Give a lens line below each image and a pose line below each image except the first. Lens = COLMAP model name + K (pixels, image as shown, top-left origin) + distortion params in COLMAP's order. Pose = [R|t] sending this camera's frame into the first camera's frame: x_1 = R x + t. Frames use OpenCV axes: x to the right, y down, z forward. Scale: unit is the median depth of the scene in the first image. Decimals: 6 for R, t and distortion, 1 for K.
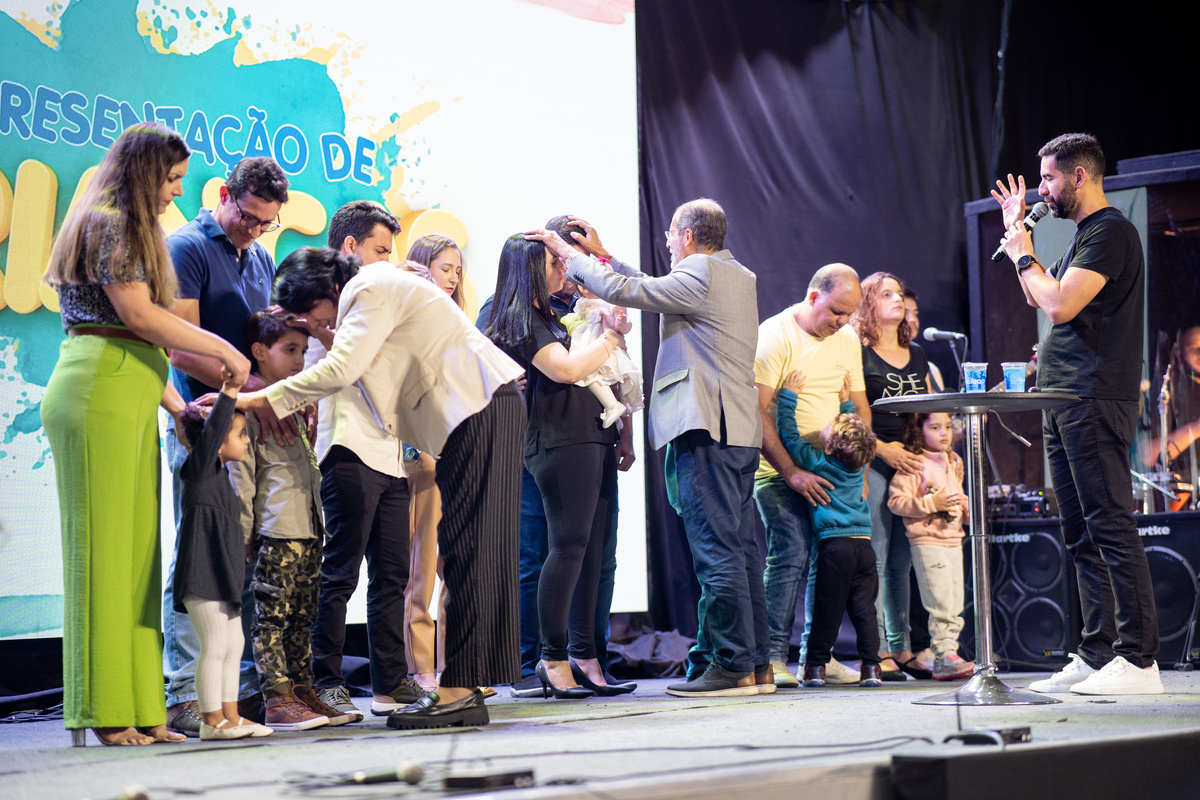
lens RADIAL K [[2800.1, 0, 585.9], [0, 2800.1, 396.0], [0, 0, 1]] dist [0.300798, 0.000000]
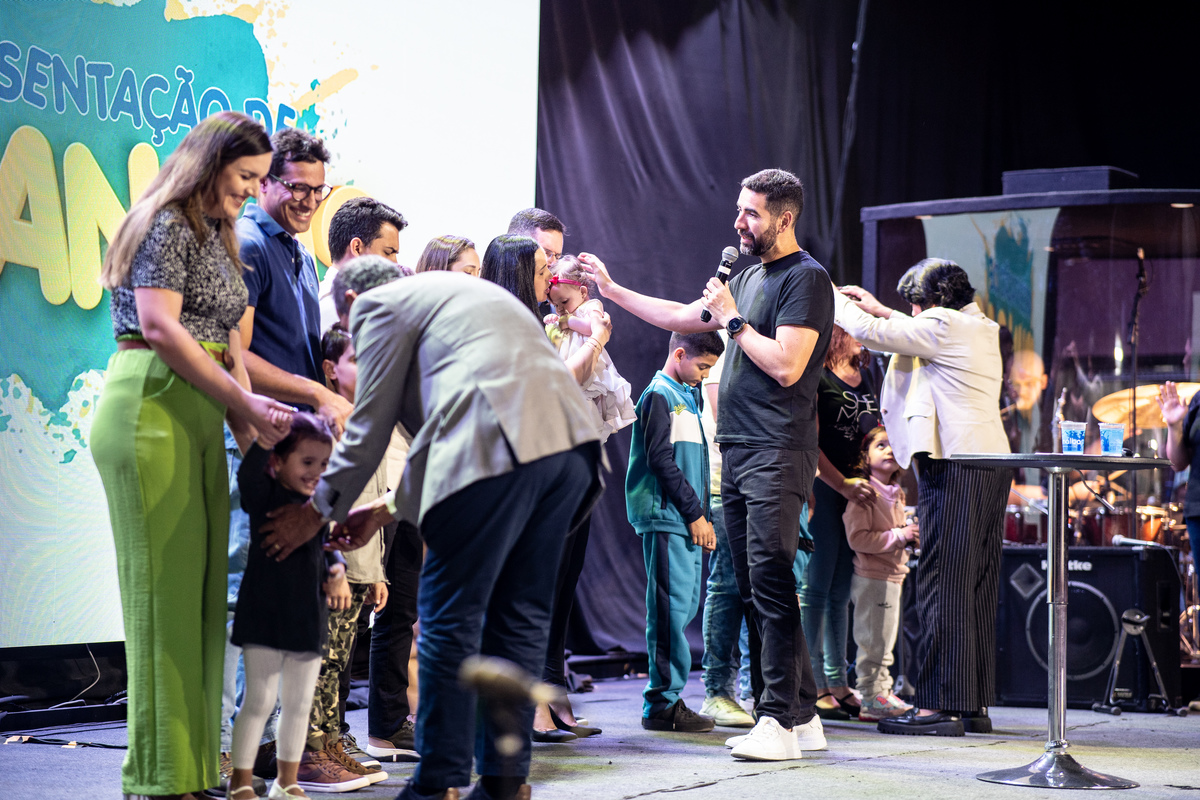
lens RADIAL K [[2800.1, 0, 595.0], [0, 2800.1, 392.7], [0, 0, 1]] dist [0.300798, 0.000000]
pose [[0.985024, 0.052009, 0.164388, -0.126375], [-0.056325, 0.998177, 0.021703, -0.023911], [-0.162960, -0.030637, 0.986157, 0.072990]]
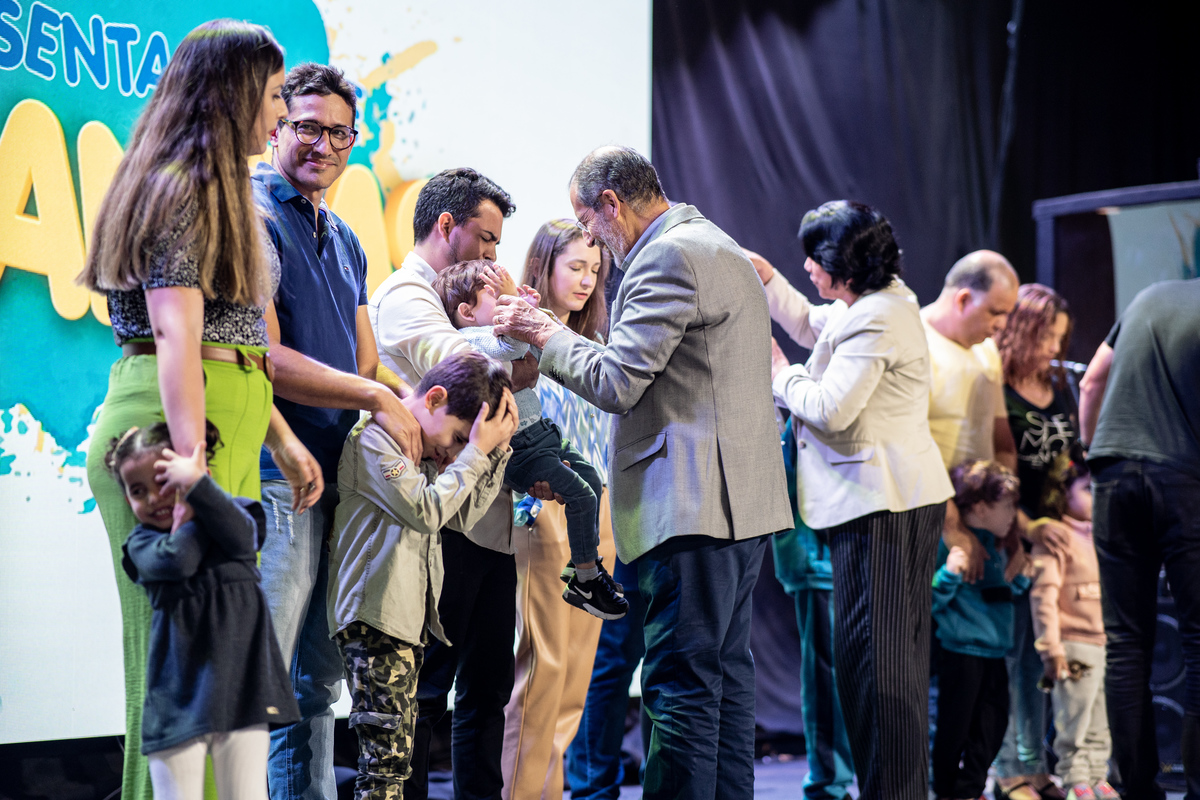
lens RADIAL K [[2800.1, 0, 598.2], [0, 2800.1, 408.6], [0, 0, 1]] dist [0.300798, 0.000000]
pose [[0.991090, 0.036459, 0.128110, -0.107874], [-0.037741, 0.999259, 0.007593, -0.011337], [-0.127739, -0.012361, 0.991731, 0.229431]]
